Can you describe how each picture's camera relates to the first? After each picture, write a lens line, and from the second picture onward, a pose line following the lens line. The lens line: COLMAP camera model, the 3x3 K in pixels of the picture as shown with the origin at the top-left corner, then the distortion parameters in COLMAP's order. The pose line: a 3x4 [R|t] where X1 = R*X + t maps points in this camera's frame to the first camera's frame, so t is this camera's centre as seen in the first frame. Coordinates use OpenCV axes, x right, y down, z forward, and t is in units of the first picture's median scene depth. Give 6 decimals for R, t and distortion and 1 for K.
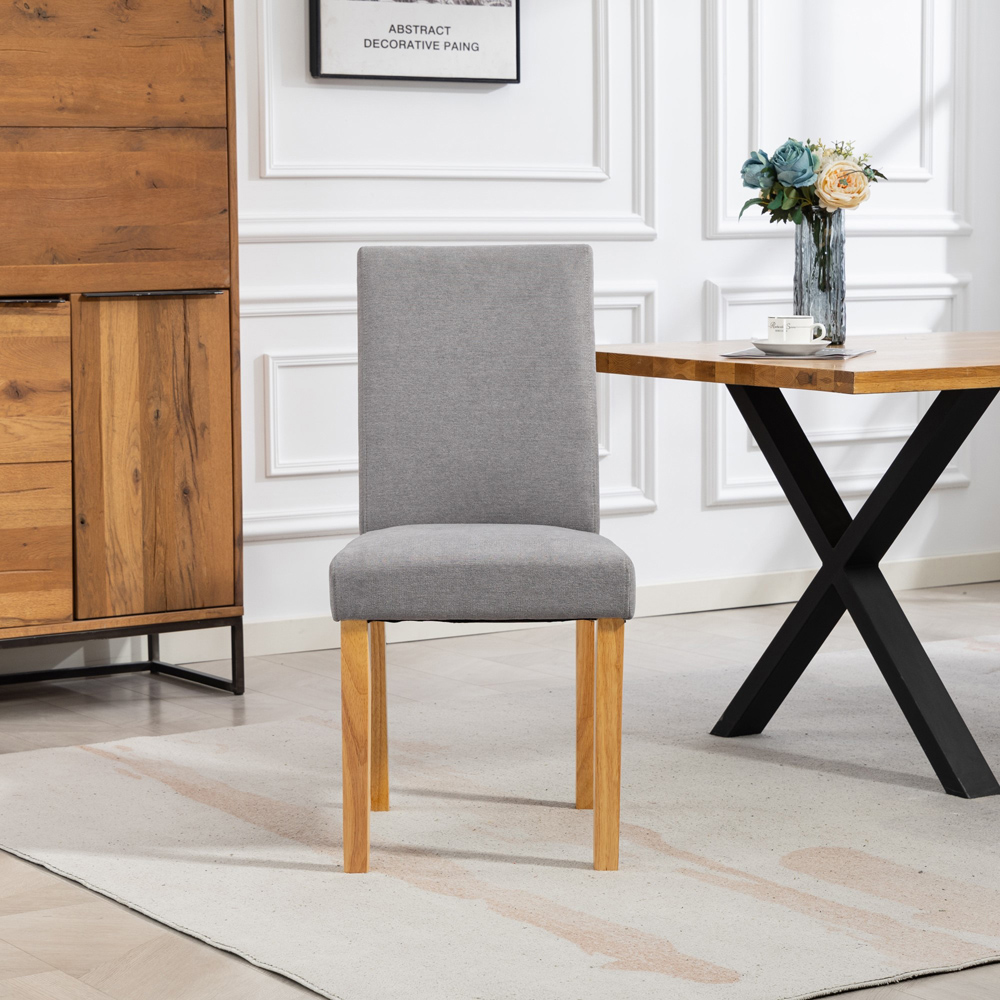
lens RADIAL K [[2761.8, 0, 500.0], [0, 2761.8, 500.0], [0, 0, 1]] dist [0.040370, -0.102369]
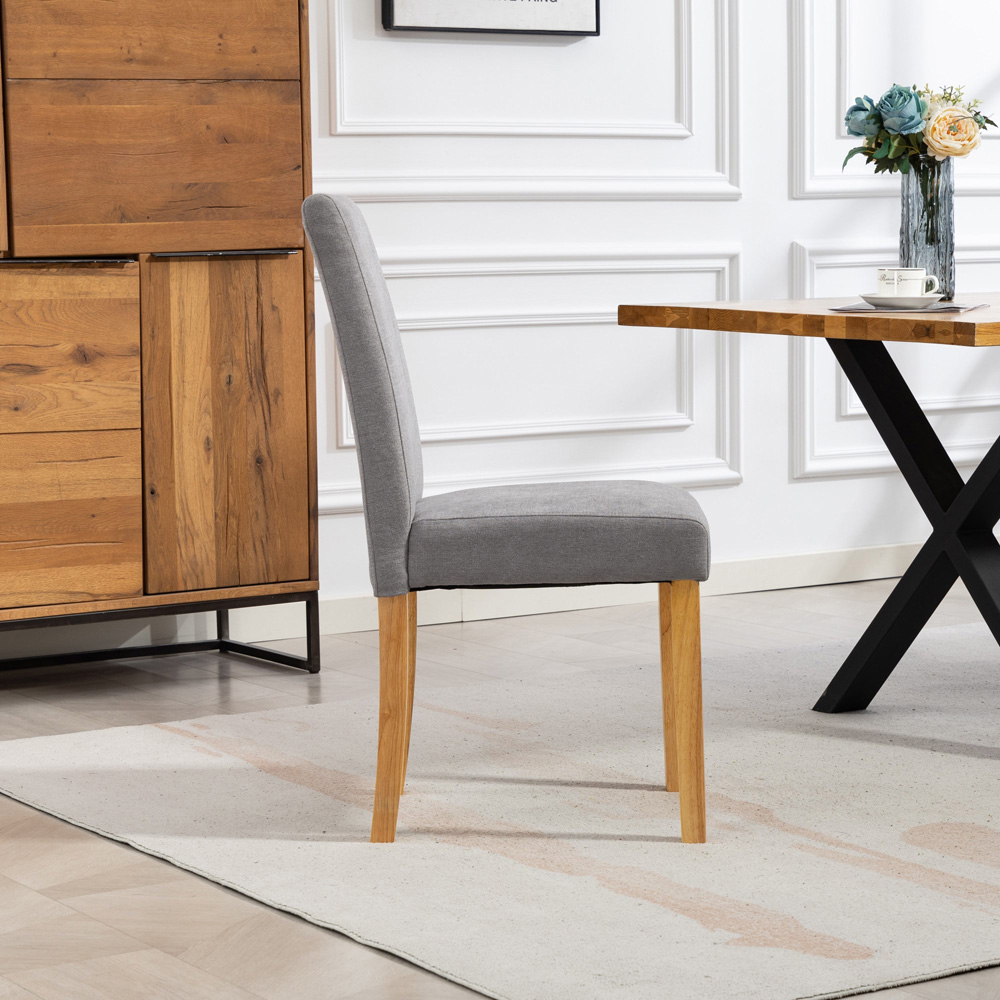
lens RADIAL K [[2858.3, 0, 500.0], [0, 2858.3, 500.0], [0, 0, 1]] dist [0.030700, 0.045752]
pose [[0.999908, -0.004439, -0.012852, -0.018038], [0.004461, 0.999989, 0.001698, 0.009557], [0.012845, -0.001756, 0.999916, 0.010818]]
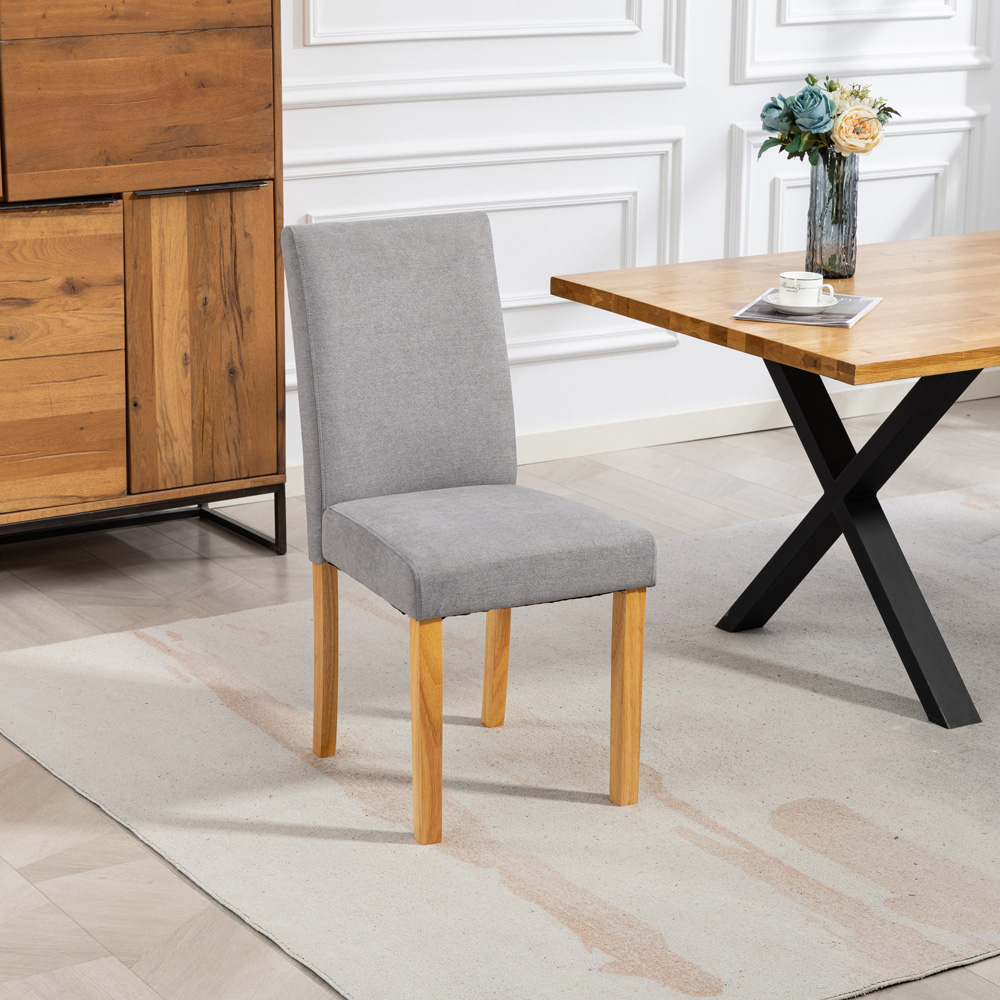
lens RADIAL K [[2657.9, 0, 500.0], [0, 2657.9, 500.0], [0, 0, 1]] dist [0.043239, -0.139619]
pose [[0.999690, 0.020066, -0.014706, 0.005721], [-0.017457, 0.986959, 0.160025, -0.123390], [0.017725, -0.159719, 0.987003, -0.018118]]
